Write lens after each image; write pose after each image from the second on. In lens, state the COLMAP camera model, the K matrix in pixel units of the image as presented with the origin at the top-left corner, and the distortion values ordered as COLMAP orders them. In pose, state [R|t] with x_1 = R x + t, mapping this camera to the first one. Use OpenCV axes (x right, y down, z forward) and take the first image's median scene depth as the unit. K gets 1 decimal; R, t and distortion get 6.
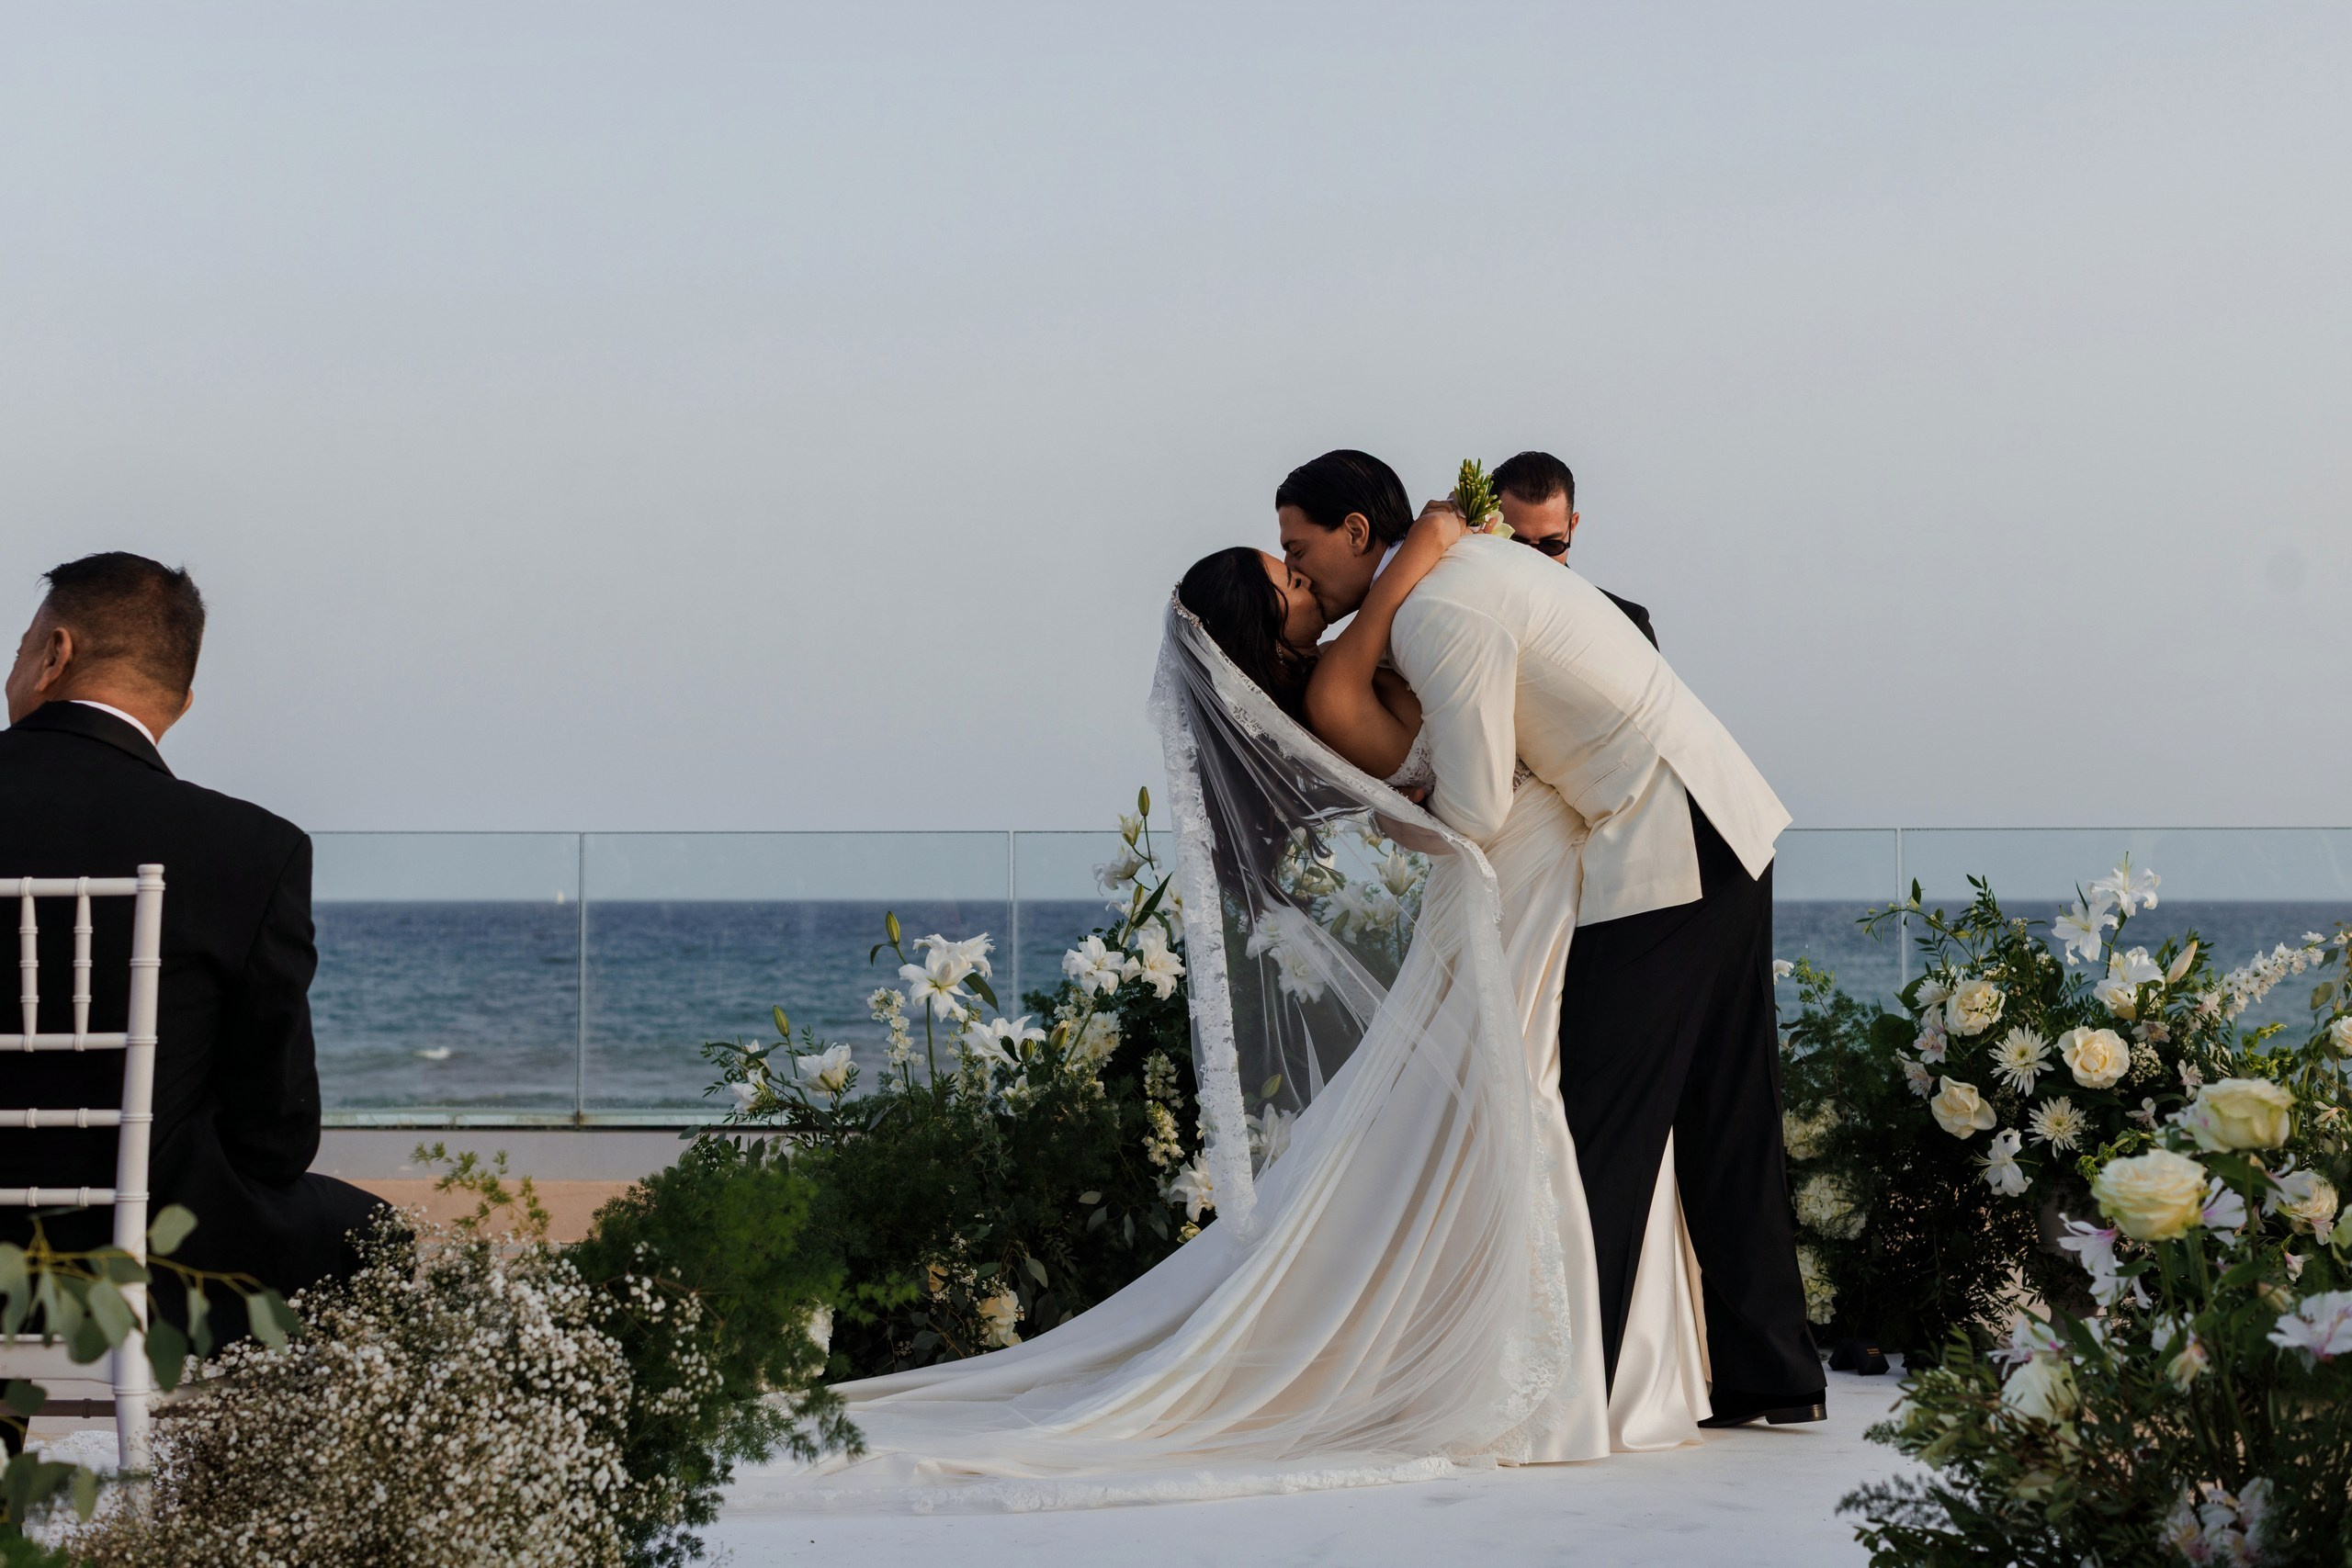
lens RADIAL K [[3411.9, 0, 1176.0], [0, 3411.9, 784.0], [0, 0, 1]] dist [-0.018056, 0.085124]
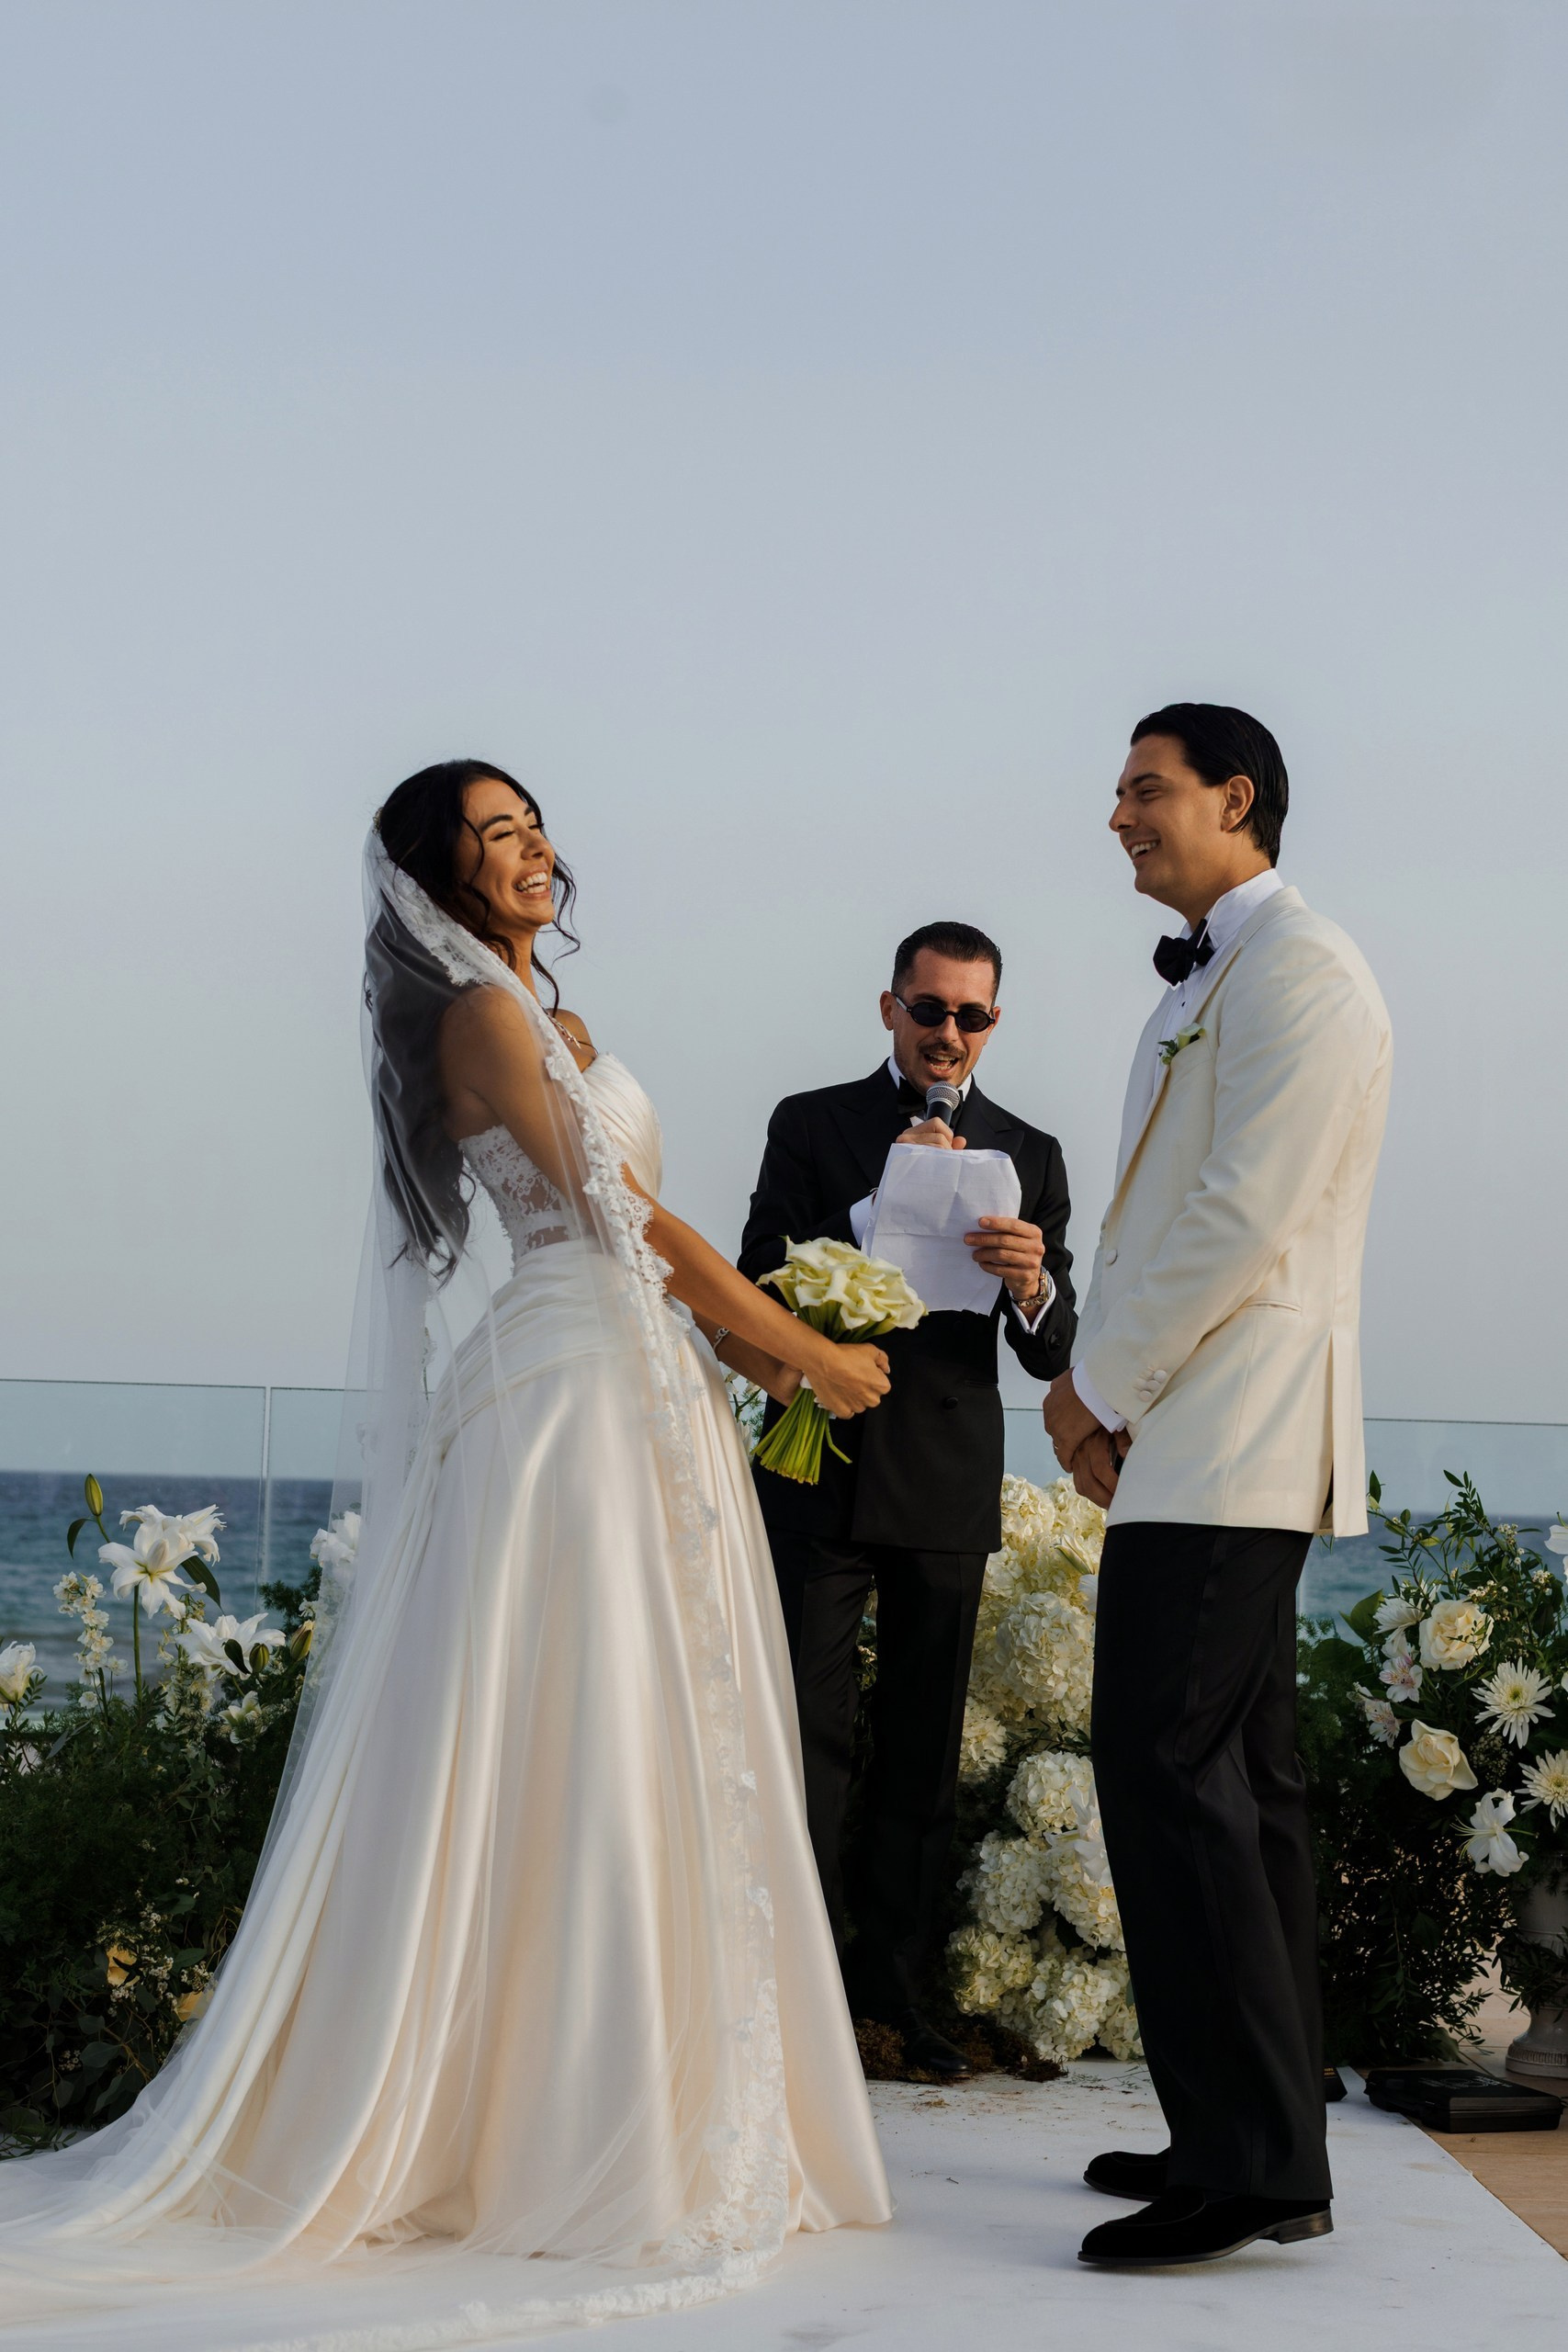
lens RADIAL K [[3296.1, 0, 784.0], [0, 3296.1, 1176.0], [0, 0, 1]] dist [-0.012188, -0.058728]
pose [[0.994713, 0.038866, 0.095053, -0.000419], [-0.033136, 0.997579, -0.061136, 0.010562], [-0.097199, 0.057663, 0.993593, 0.240582]]
